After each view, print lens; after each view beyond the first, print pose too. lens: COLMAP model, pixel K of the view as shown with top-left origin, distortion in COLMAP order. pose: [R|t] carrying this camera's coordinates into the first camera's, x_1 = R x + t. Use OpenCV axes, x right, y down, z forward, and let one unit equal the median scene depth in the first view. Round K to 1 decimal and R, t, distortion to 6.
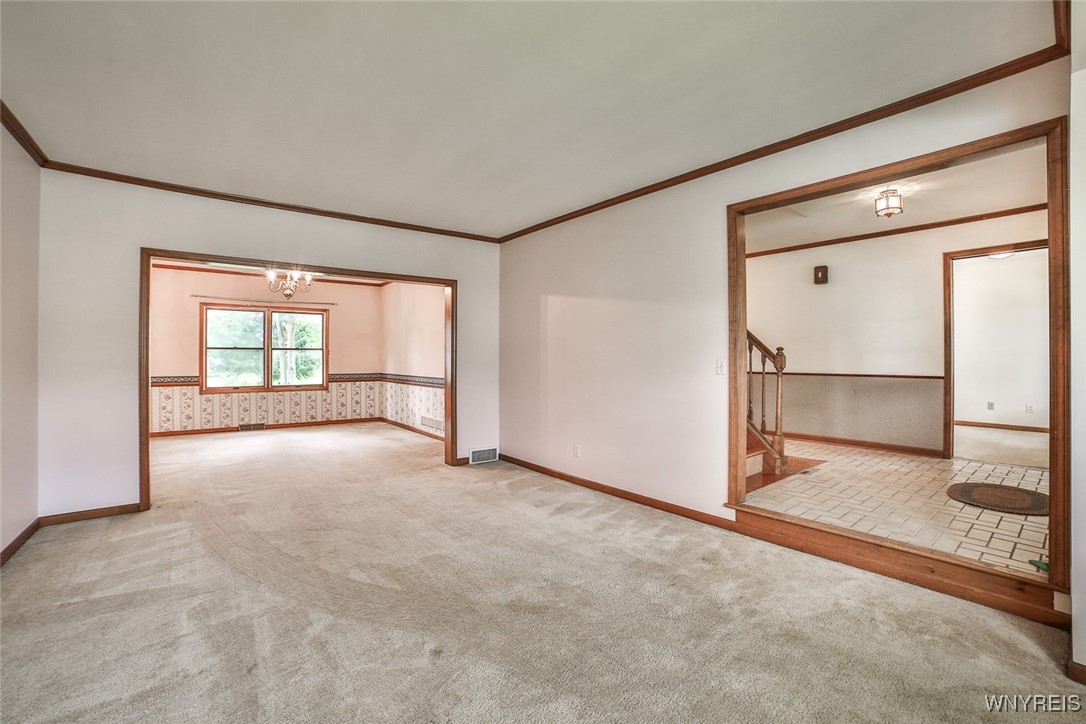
lens RADIAL K [[461.9, 0, 552.0], [0, 461.9, 357.9], [0, 0, 1]] dist [-0.090434, 0.021688]
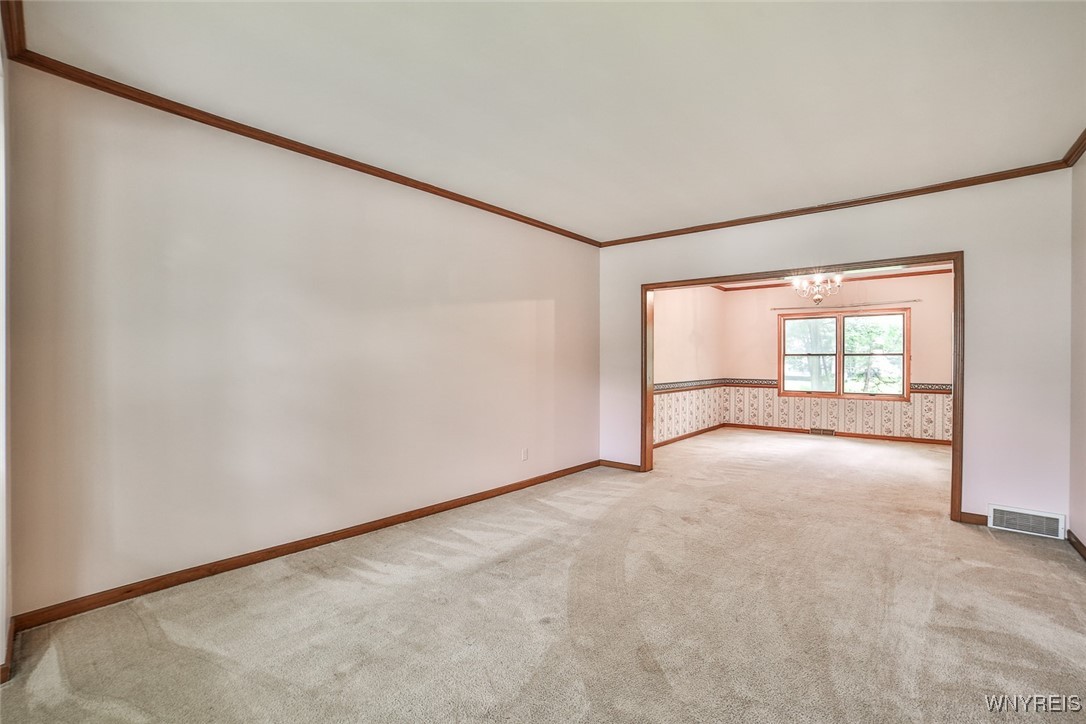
lens RADIAL K [[461.9, 0, 547.2], [0, 461.9, 361.8], [0, 0, 1]] dist [-0.090434, 0.021688]
pose [[0.183403, -0.001521, -0.983037, 0.225294], [-0.003872, 0.999990, -0.002269, -0.000185], [0.983030, 0.004223, 0.183395, 0.201422]]
